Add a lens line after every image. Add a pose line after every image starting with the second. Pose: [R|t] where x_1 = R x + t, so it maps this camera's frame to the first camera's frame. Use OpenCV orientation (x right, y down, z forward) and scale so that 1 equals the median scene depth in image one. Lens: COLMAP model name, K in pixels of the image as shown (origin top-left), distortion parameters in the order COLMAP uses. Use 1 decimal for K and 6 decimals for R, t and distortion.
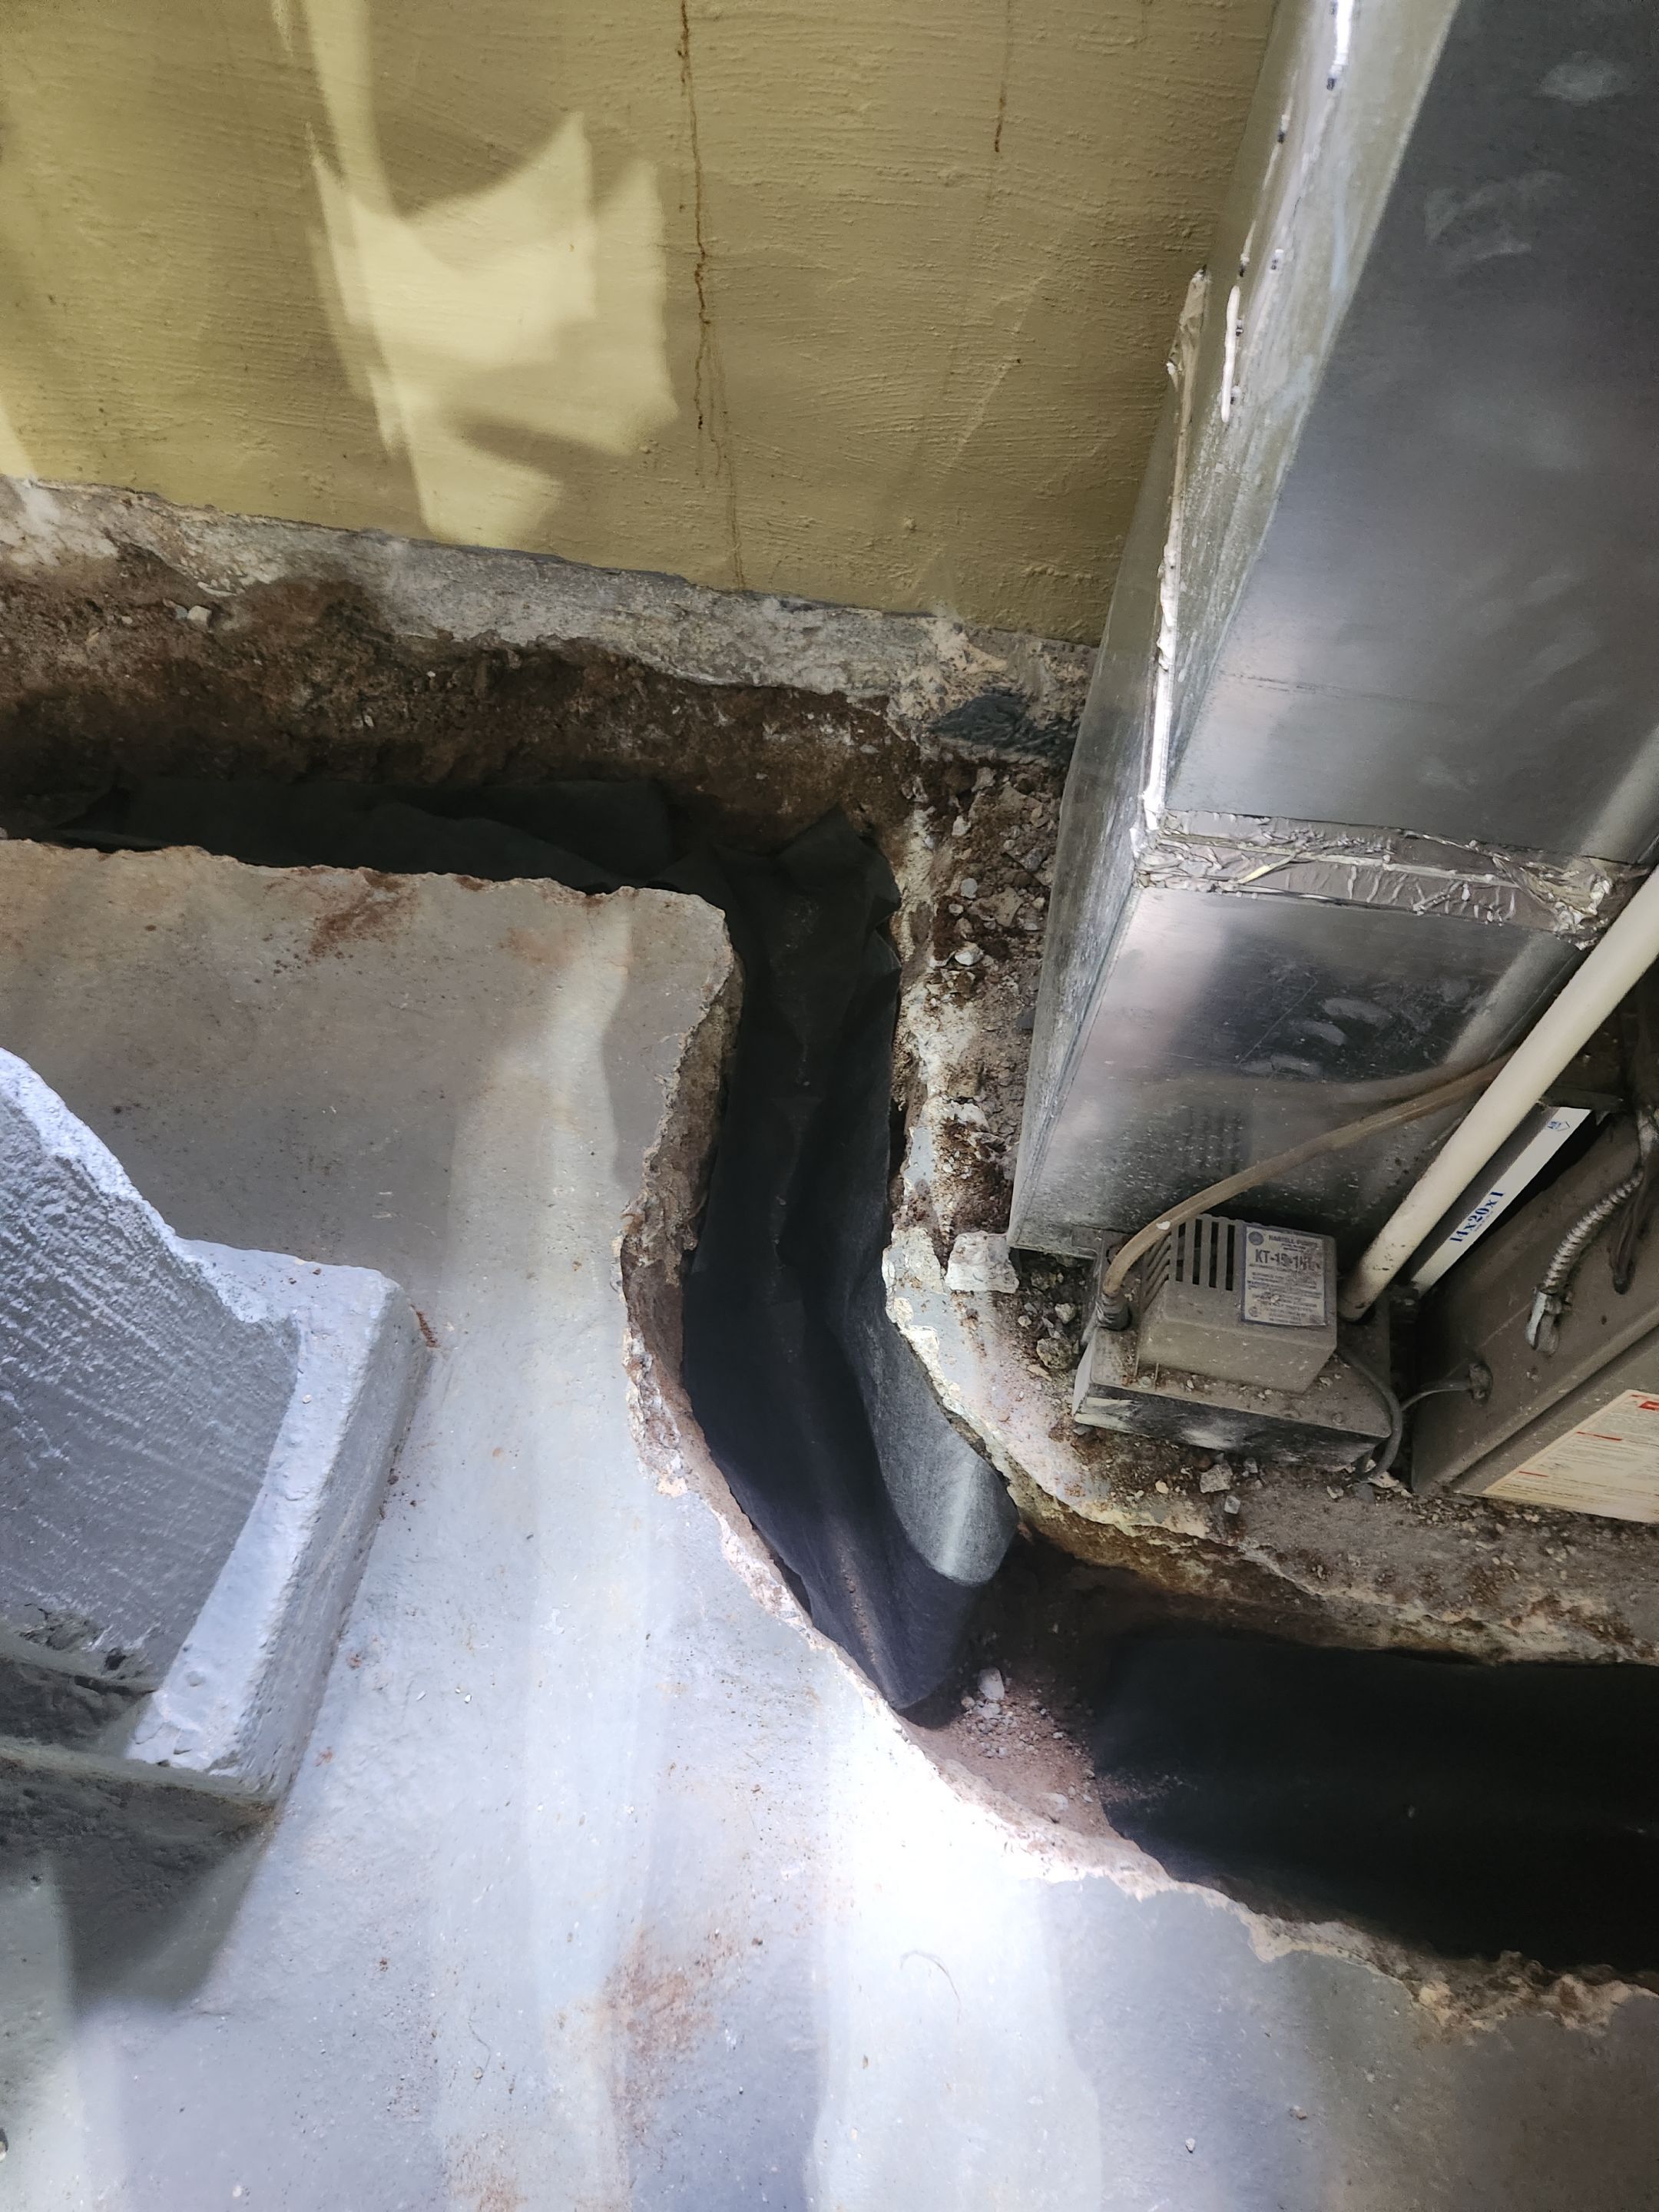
lens RADIAL K [[1455.3, 0, 859.7], [0, 1455.3, 1110.4], [0, 0, 1]] dist [0.057894, -0.051096]
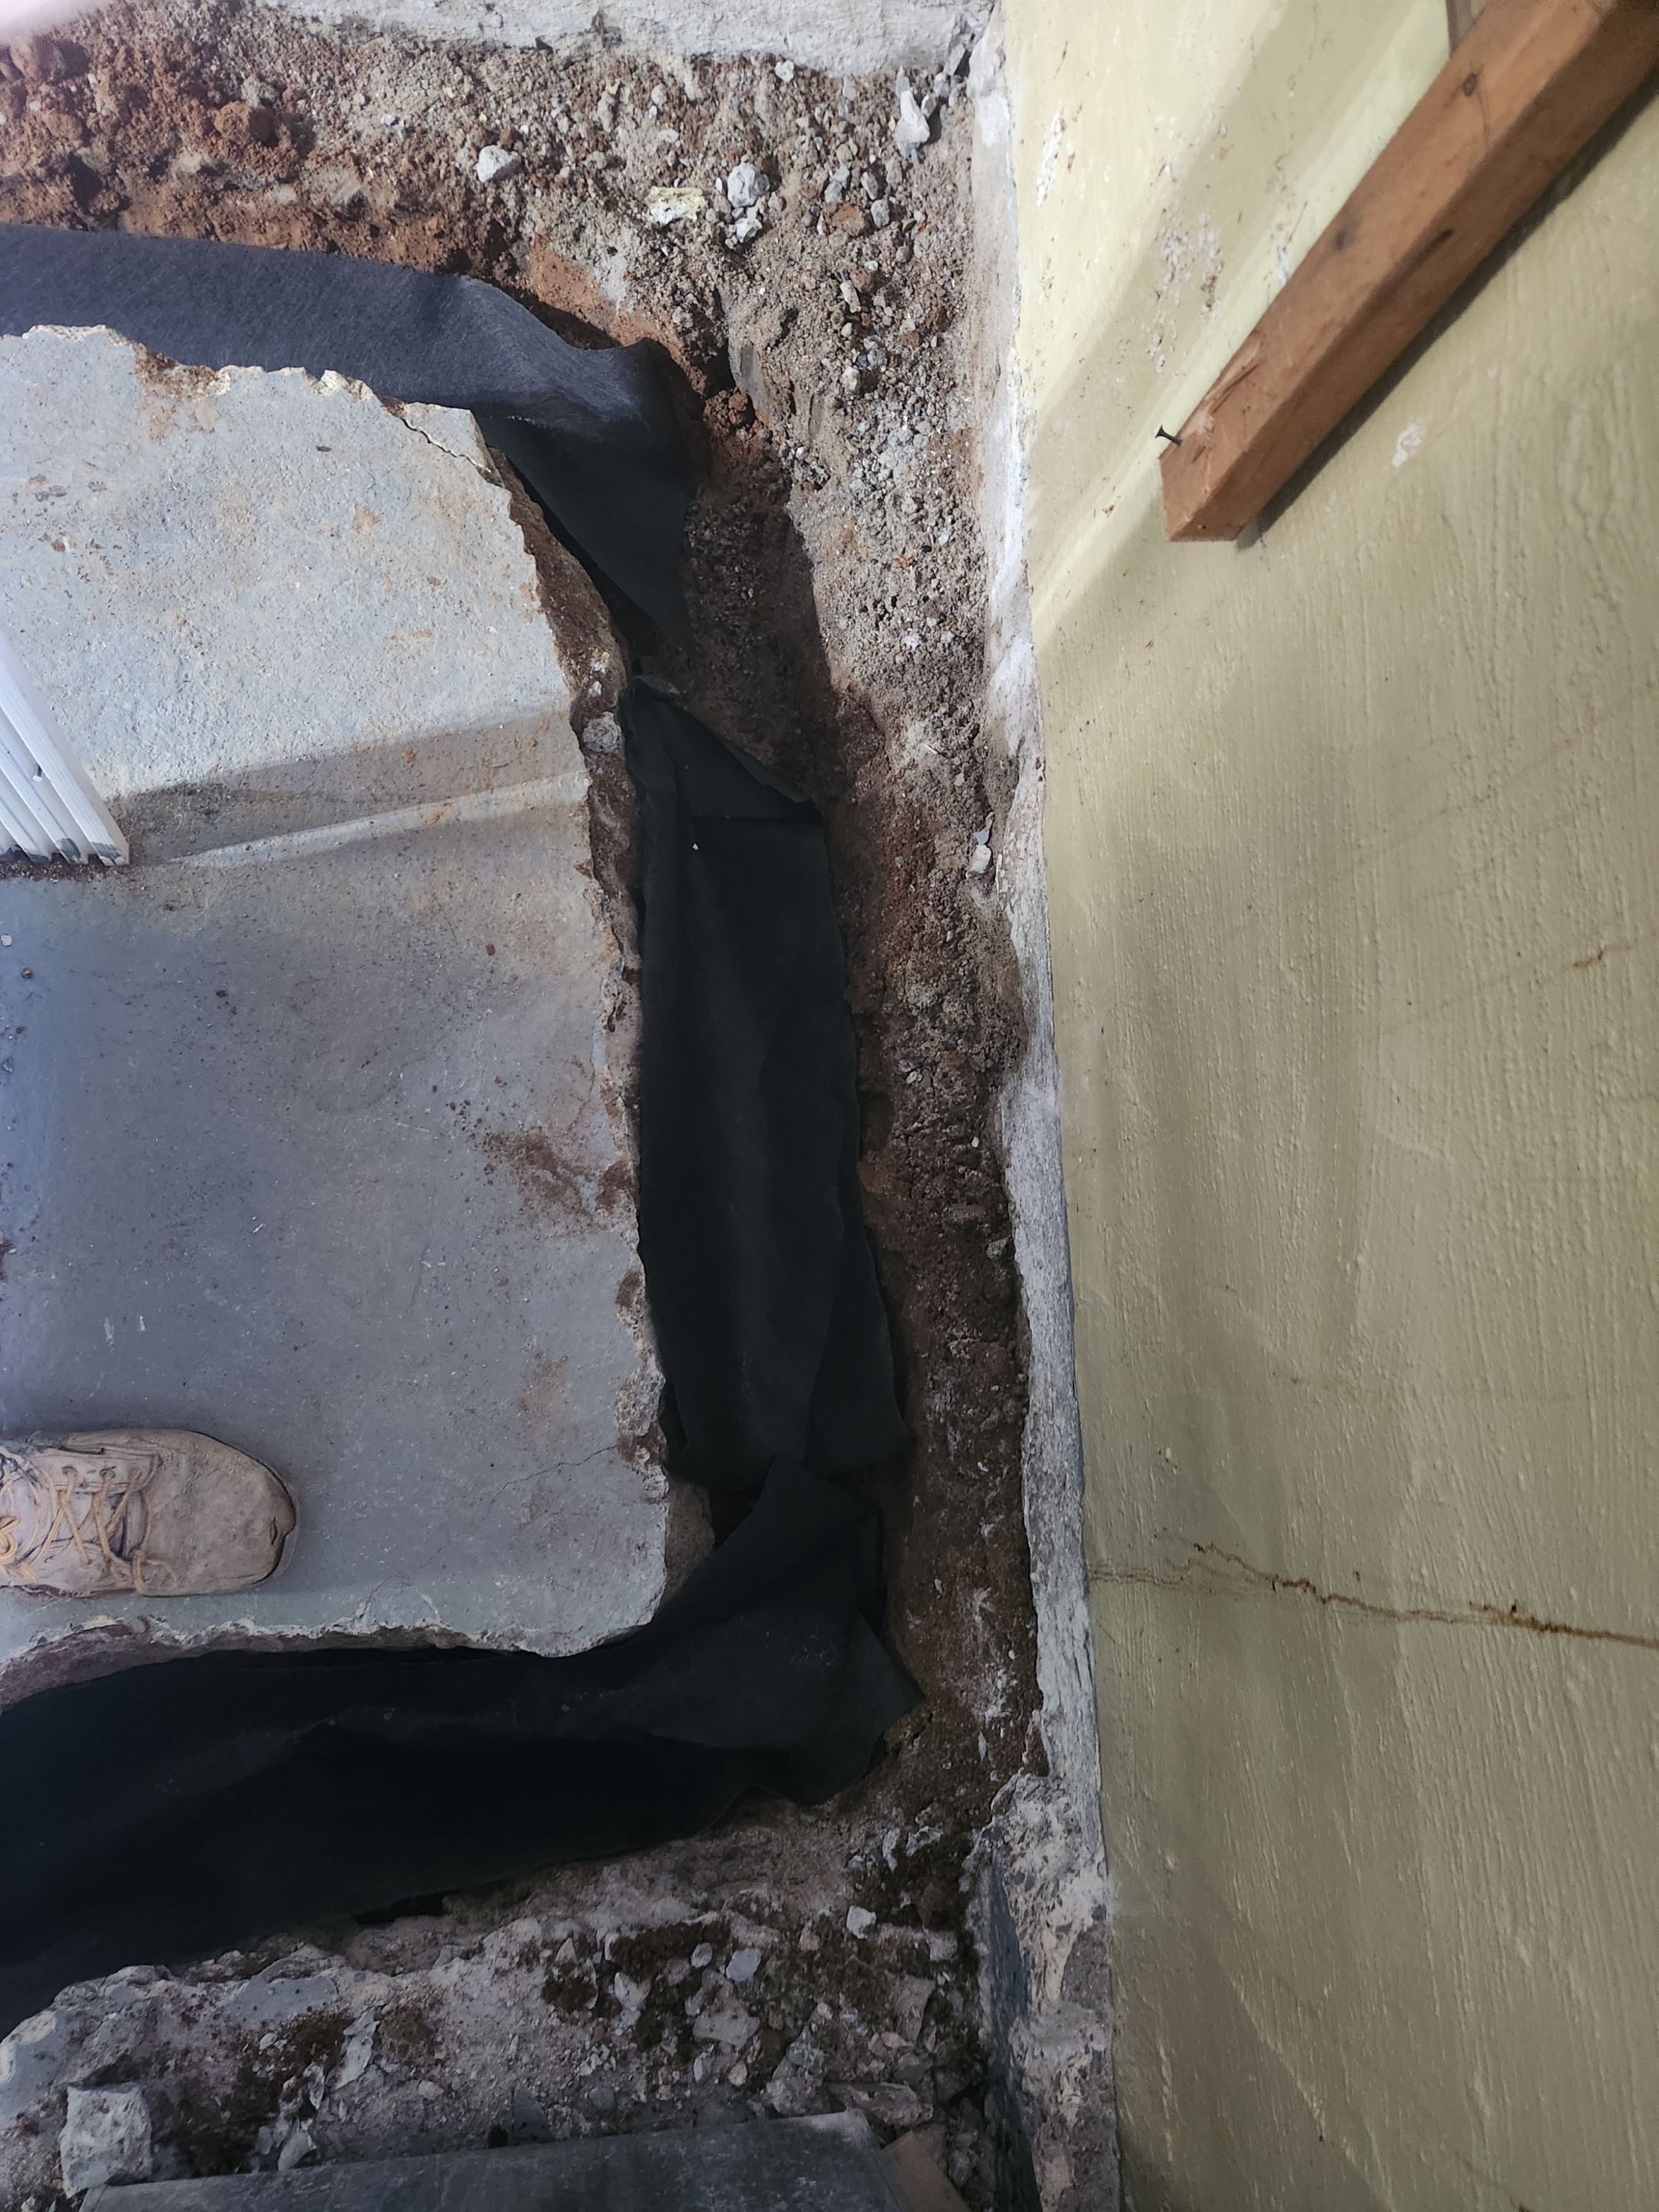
lens RADIAL K [[1458.3, 0, 827.0], [0, 1458.3, 1131.8], [0, 0, 1]] dist [0.059896, -0.054332]
pose [[0.167081, 0.962615, -0.213203, -0.155947], [-0.942878, 0.219215, 0.250851, -0.458527], [0.288210, 0.159112, 0.944255, 0.255141]]
